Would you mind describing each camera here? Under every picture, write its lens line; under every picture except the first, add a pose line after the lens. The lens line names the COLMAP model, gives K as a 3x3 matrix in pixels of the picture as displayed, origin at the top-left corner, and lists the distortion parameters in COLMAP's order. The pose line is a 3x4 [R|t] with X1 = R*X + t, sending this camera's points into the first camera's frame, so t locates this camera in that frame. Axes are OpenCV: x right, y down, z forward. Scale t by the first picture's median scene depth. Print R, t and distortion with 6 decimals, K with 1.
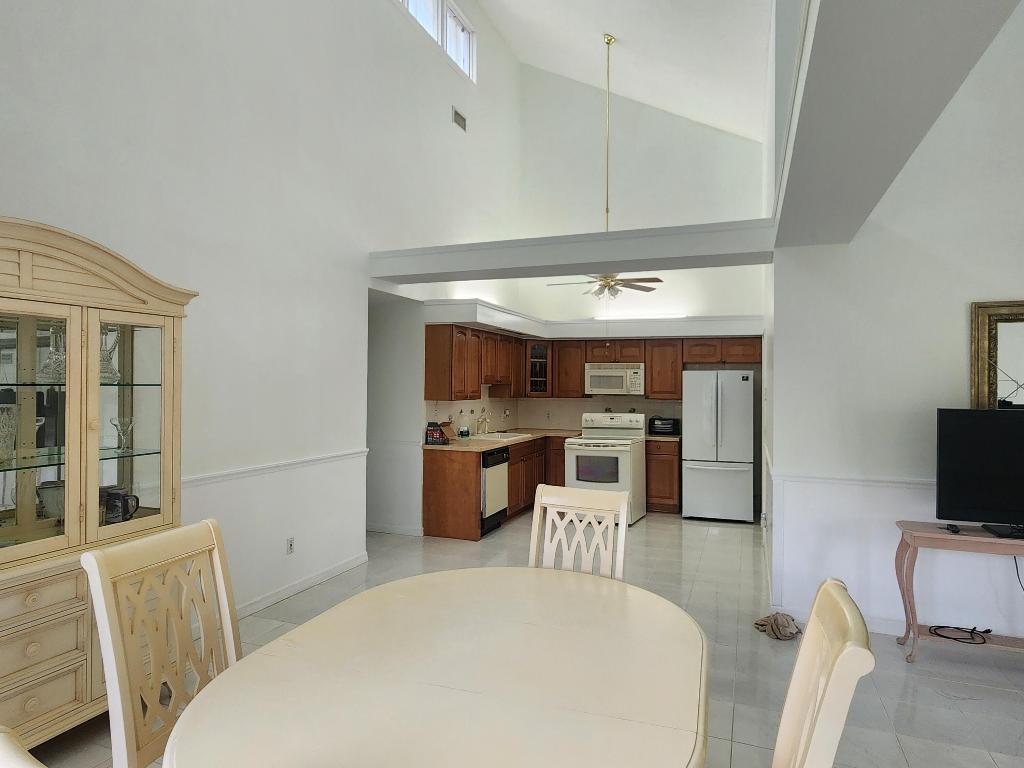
lens RADIAL K [[609.1, 0, 516.1], [0, 609.1, 378.8], [0, 0, 1]] dist [0.016317, 0.002556]
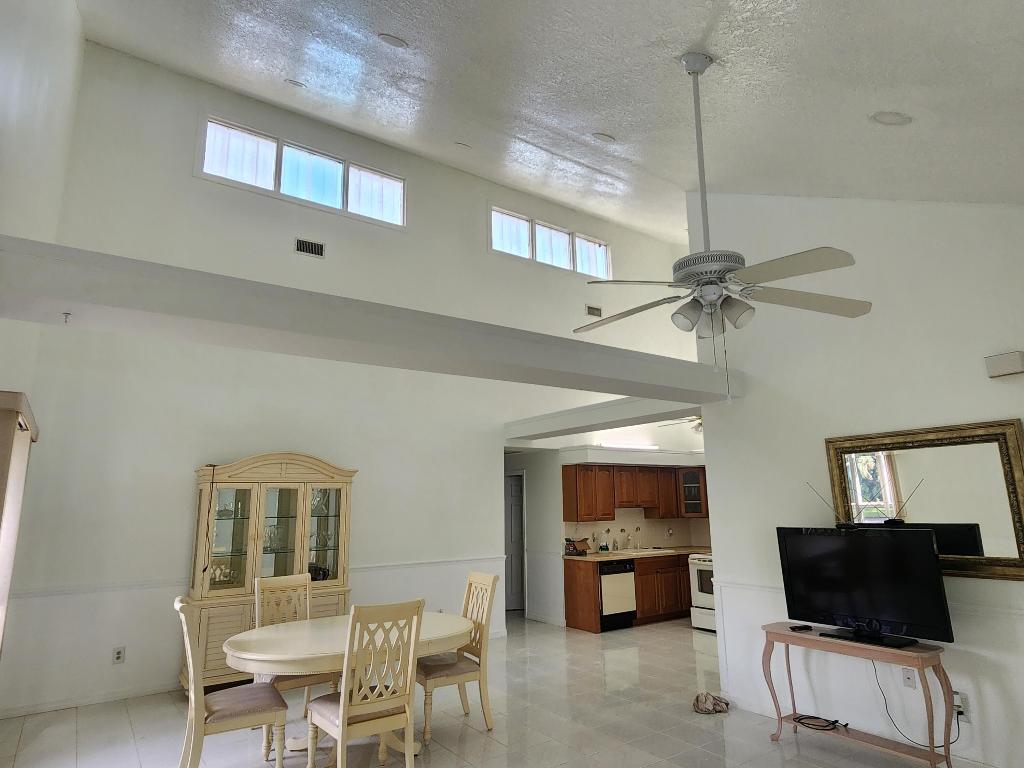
lens RADIAL K [[609.1, 0, 508.4], [0, 609.1, 385.6], [0, 0, 1]] dist [0.016317, 0.002556]
pose [[0.822691, -0.128972, -0.553666, 0.544510], [0.026577, 0.981586, -0.189161, -0.008234], [0.567867, 0.140907, 0.810970, -0.216483]]
